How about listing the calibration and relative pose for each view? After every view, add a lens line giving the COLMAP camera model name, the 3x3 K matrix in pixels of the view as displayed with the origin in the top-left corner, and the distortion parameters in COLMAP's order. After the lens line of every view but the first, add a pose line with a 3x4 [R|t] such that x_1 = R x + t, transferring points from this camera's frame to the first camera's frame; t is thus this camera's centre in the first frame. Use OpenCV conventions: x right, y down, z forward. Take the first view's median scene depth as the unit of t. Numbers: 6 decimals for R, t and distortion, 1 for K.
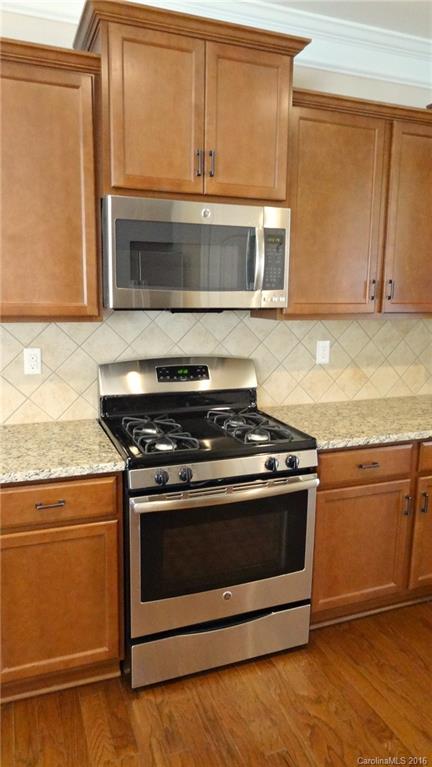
lens RADIAL K [[534.9, 0, 218.2], [0, 534.9, 379.5], [0, 0, 1]] dist [0.012453, -0.002875]
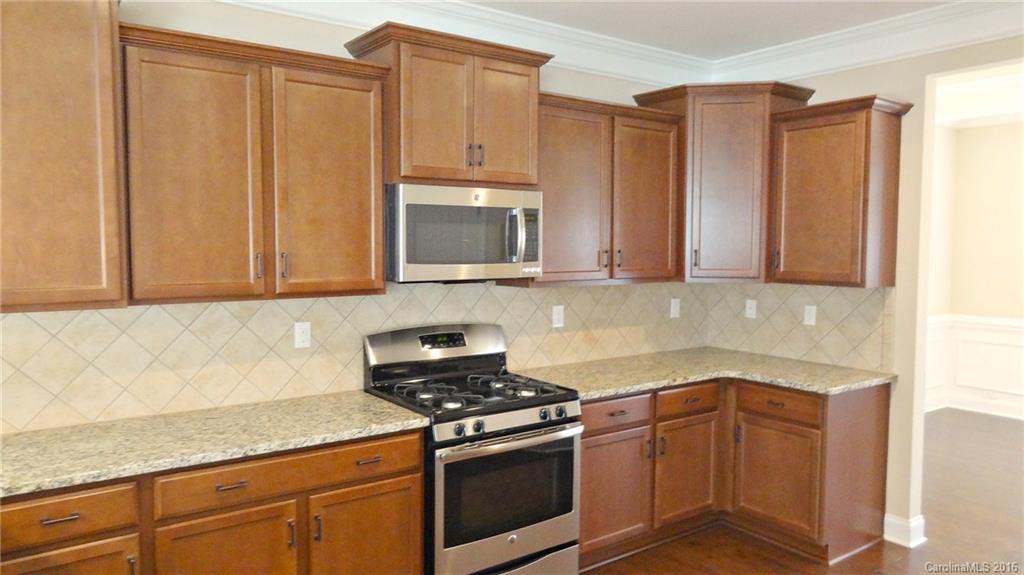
lens RADIAL K [[714.2, 0, 511.0], [0, 714.2, 291.0], [0, 0, 1]] dist [0.012453, -0.002875]
pose [[0.966257, -0.028562, 0.255990, -0.322390], [0.053903, 0.994250, -0.092527, 0.030912], [-0.251875, 0.103203, 0.962241, -0.428682]]
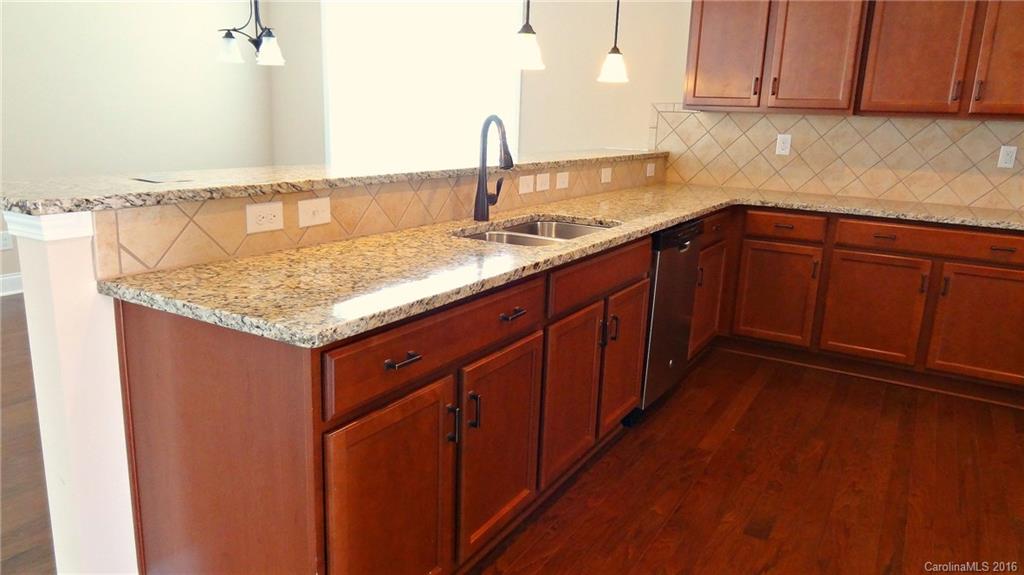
lens RADIAL K [[714.2, 0, 515.0], [0, 714.2, 285.5], [0, 0, 1]] dist [0.012453, -0.002875]
pose [[0.618634, 0.185533, -0.763459, 0.271742], [-0.161236, 0.981016, 0.107753, 0.267557], [0.768957, 0.056437, 0.636804, -0.918589]]
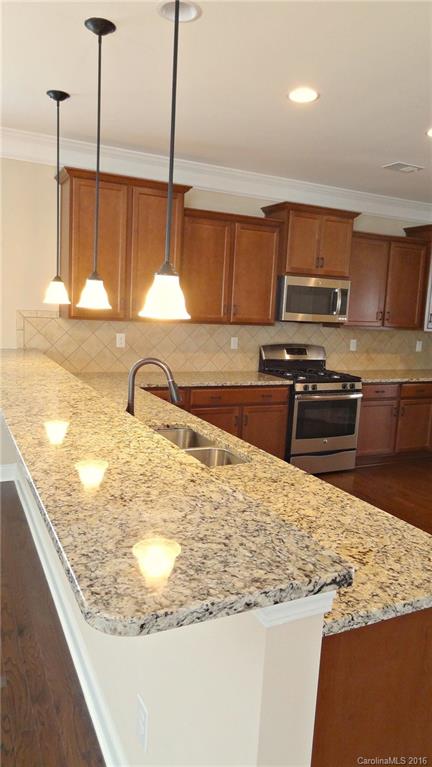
lens RADIAL K [[534.9, 0, 220.6], [0, 534.9, 381.3], [0, 0, 1]] dist [0.012453, -0.002875]
pose [[0.995475, 0.020403, 0.092810, -0.630828], [-0.017667, 0.999387, -0.030212, 0.200446], [-0.093370, 0.028435, 0.995225, -1.253292]]
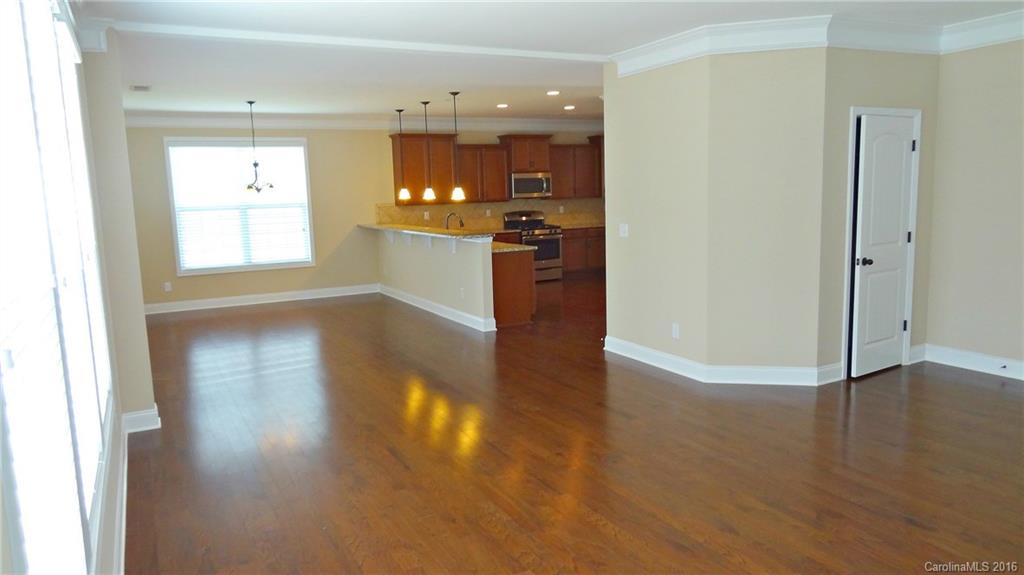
lens RADIAL K [[714.2, 0, 512.8], [0, 714.2, 283.7], [0, 0, 1]] dist [0.012453, -0.002875]
pose [[0.992560, -0.062724, 0.104361, -0.781962], [0.066674, 0.997168, -0.034799, 0.707765], [-0.101883, 0.041498, 0.993930, -4.398175]]
